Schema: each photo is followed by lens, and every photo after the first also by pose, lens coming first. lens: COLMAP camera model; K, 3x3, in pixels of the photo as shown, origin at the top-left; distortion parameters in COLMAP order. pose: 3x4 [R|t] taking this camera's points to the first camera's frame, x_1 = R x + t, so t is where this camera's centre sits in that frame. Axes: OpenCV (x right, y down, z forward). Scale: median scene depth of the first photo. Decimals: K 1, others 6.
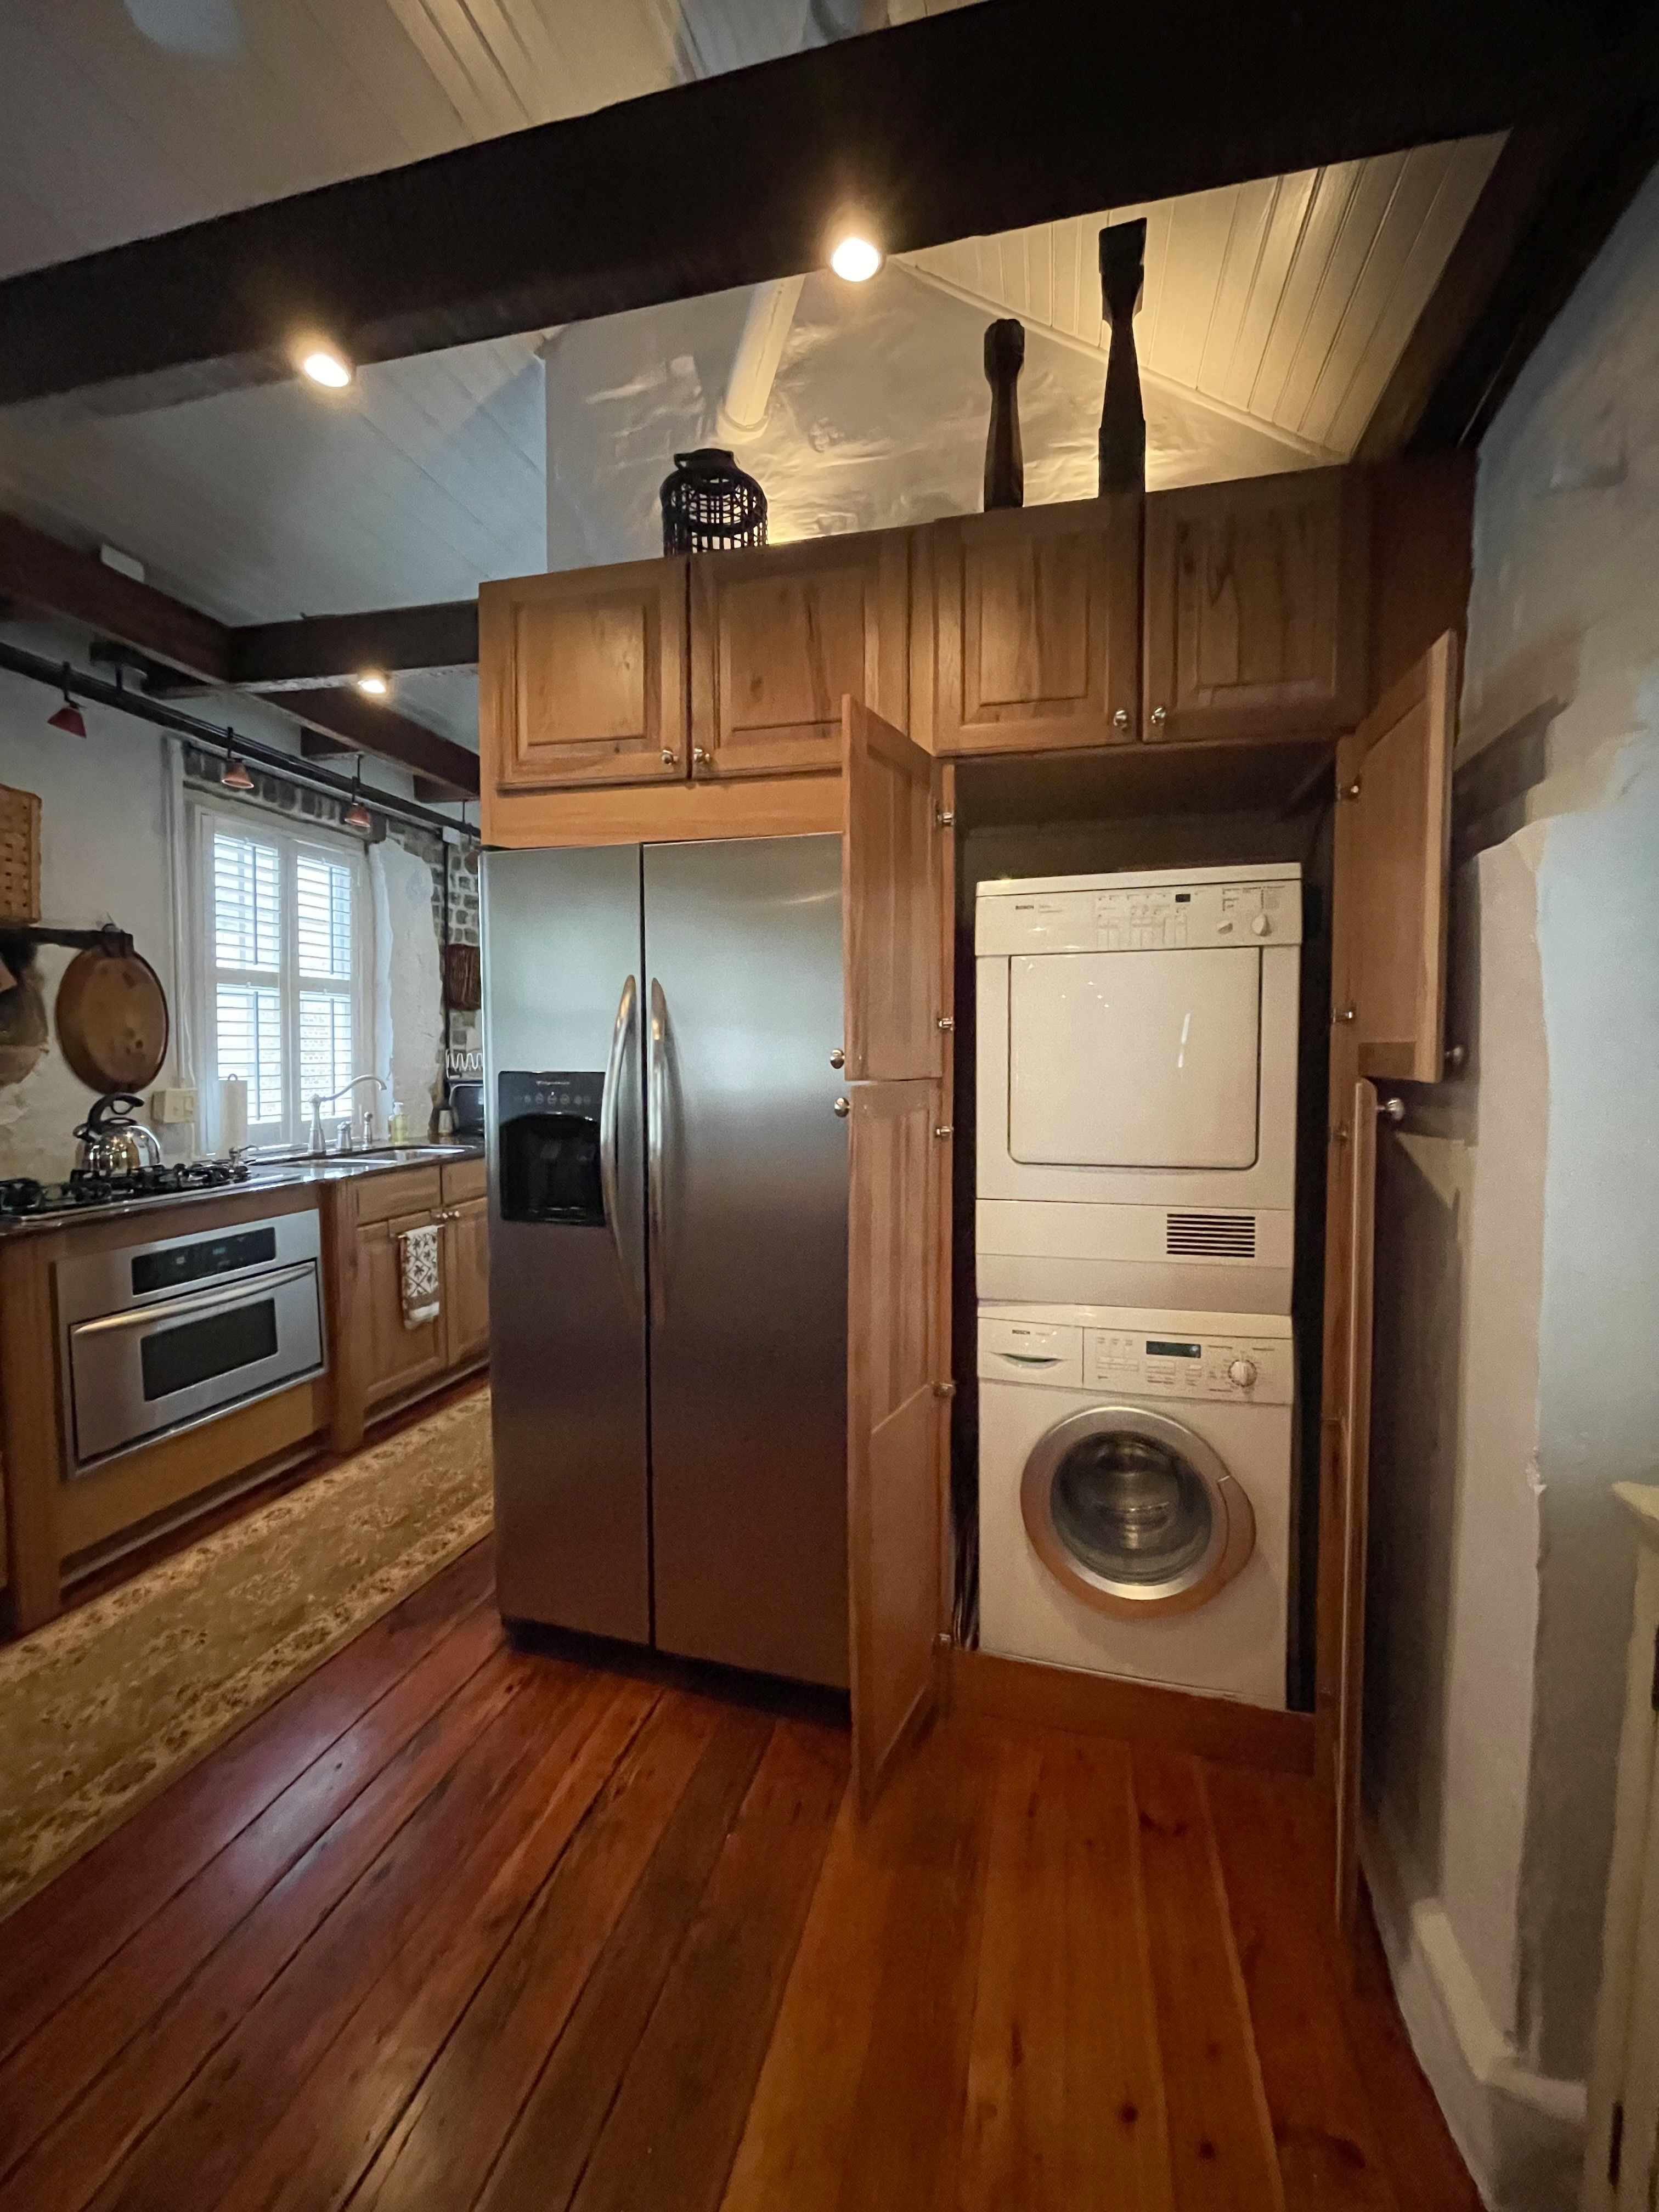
lens RADIAL K [[892.4, 0, 840.6], [0, 892.4, 1107.0], [0, 0, 1]] dist [-0.005583, 0.002607]
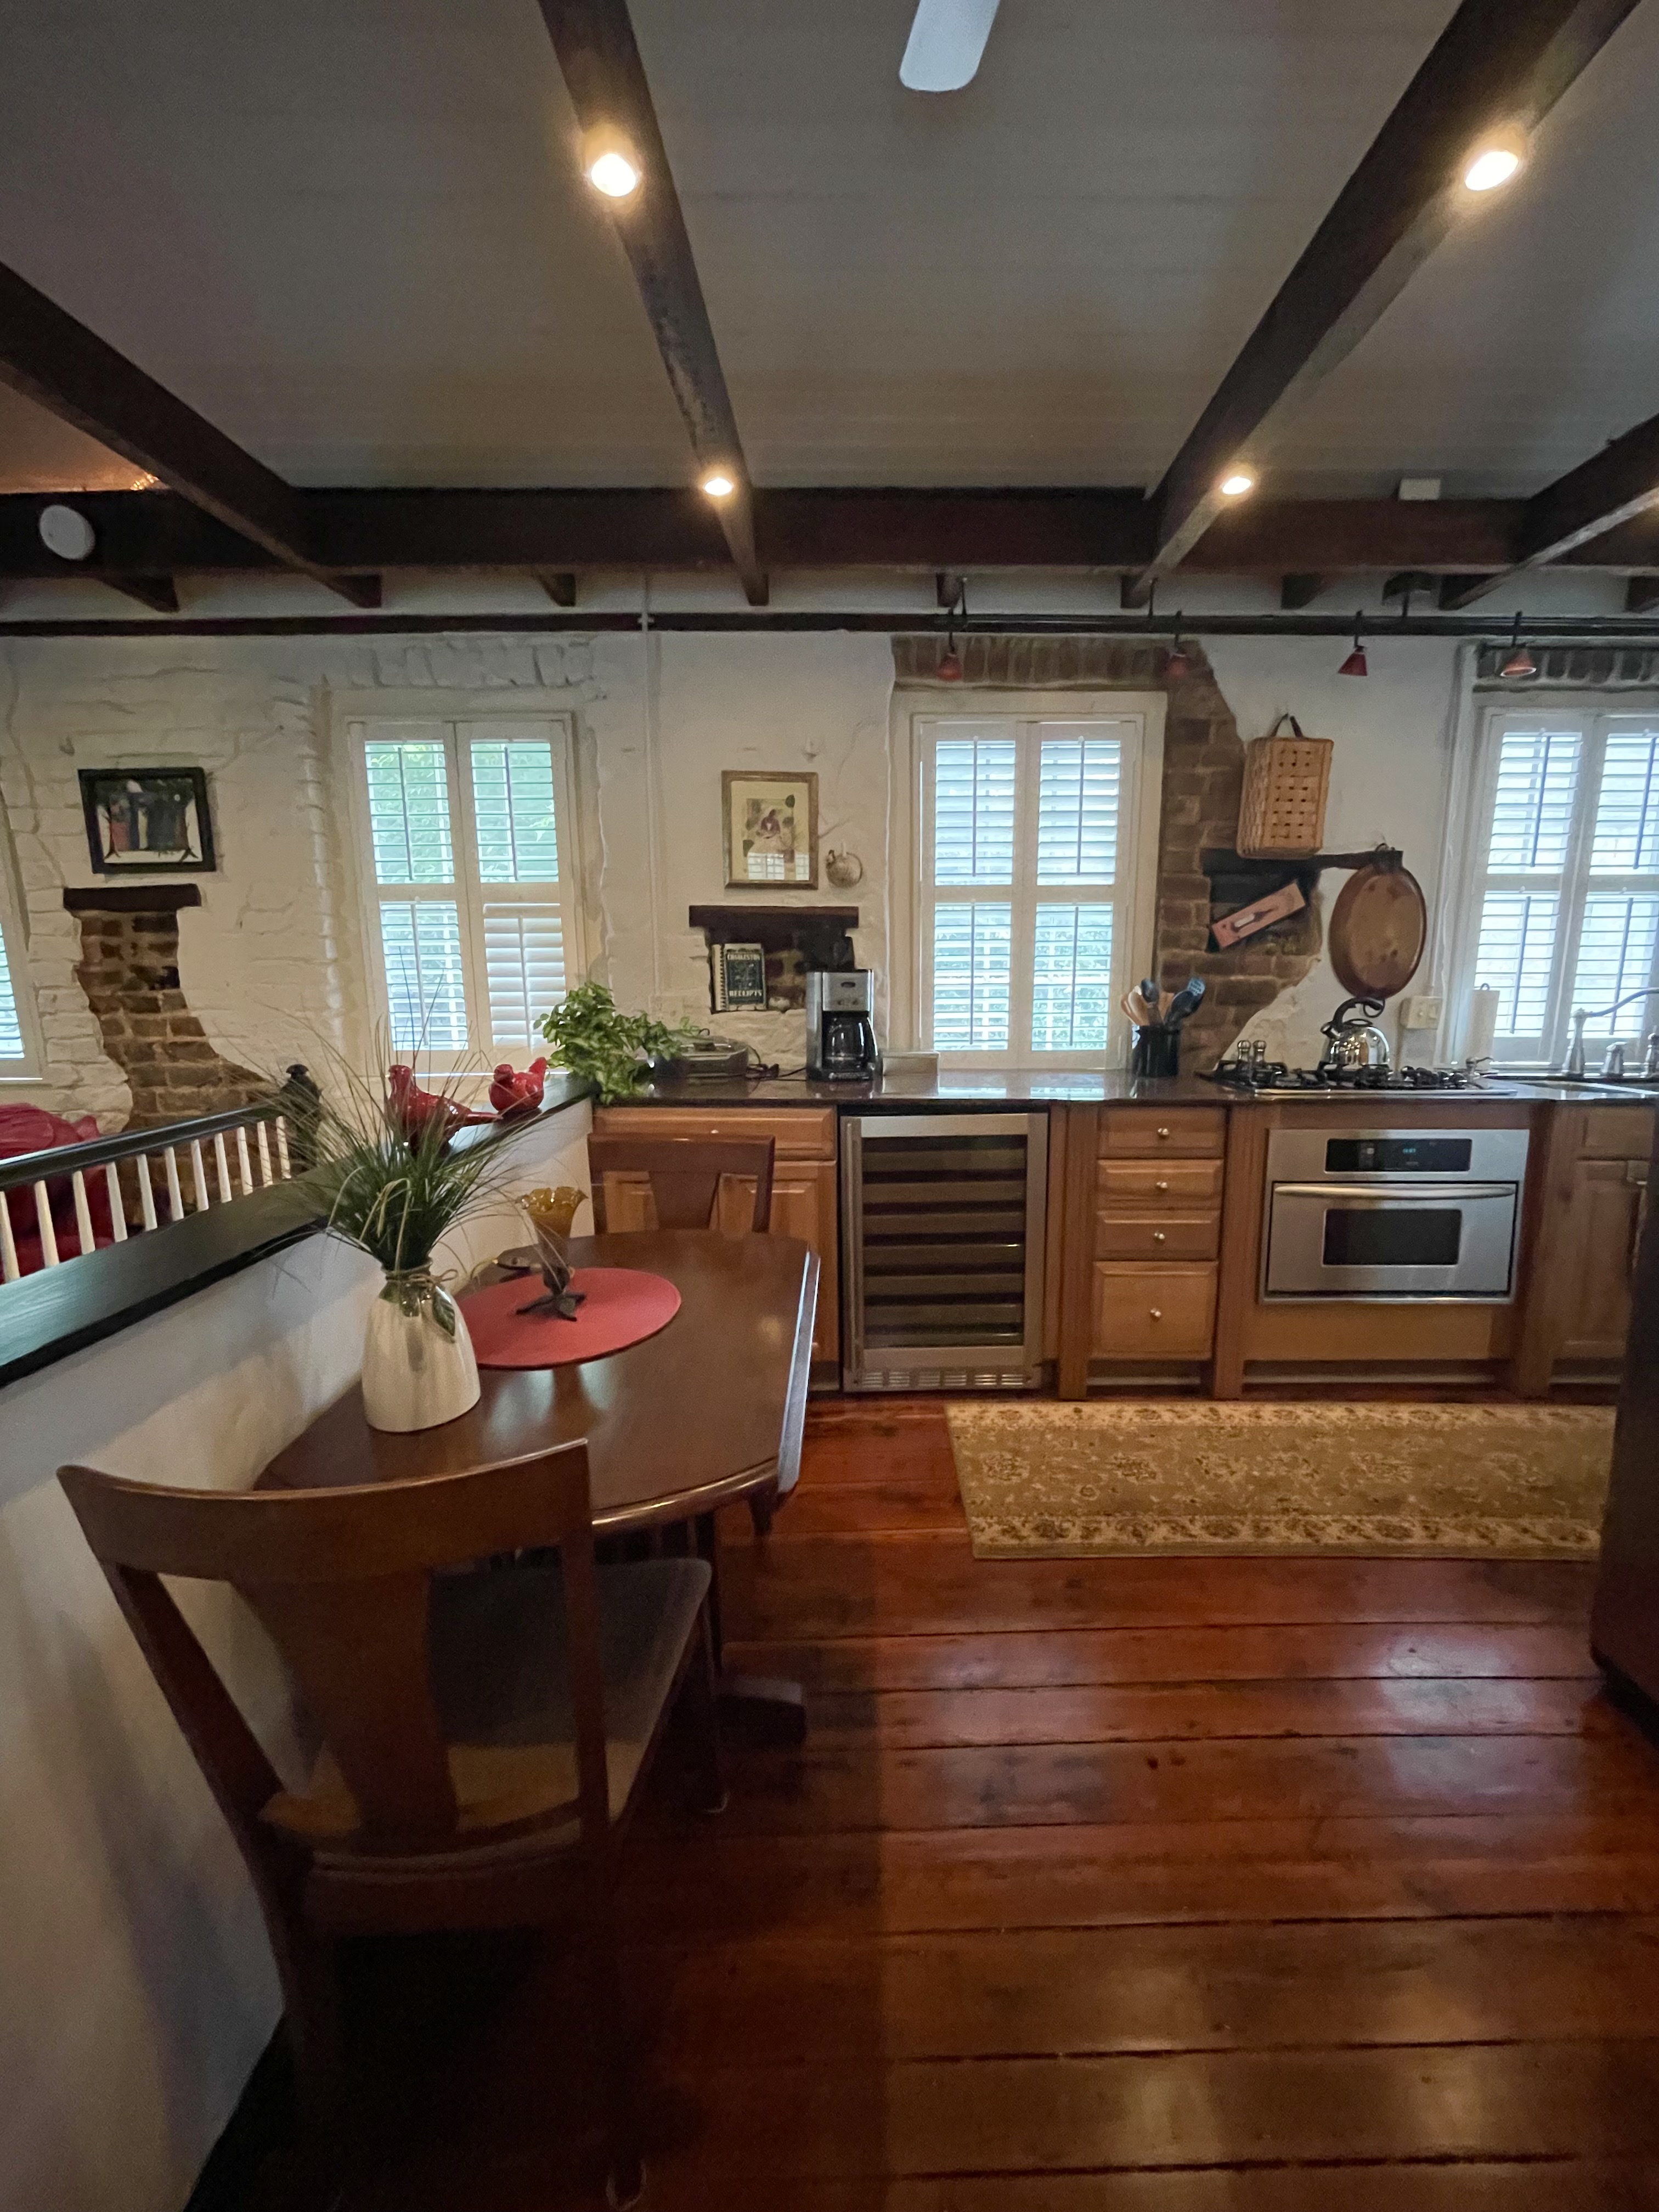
lens RADIAL K [[892.4, 0, 855.0], [0, 892.4, 1107.1], [0, 0, 1]] dist [-0.005583, 0.002607]
pose [[0.253367, 0.143921, -0.956604, 0.122792], [-0.058727, 0.989336, 0.133291, 0.009483], [0.965586, 0.022407, 0.259117, 0.092398]]
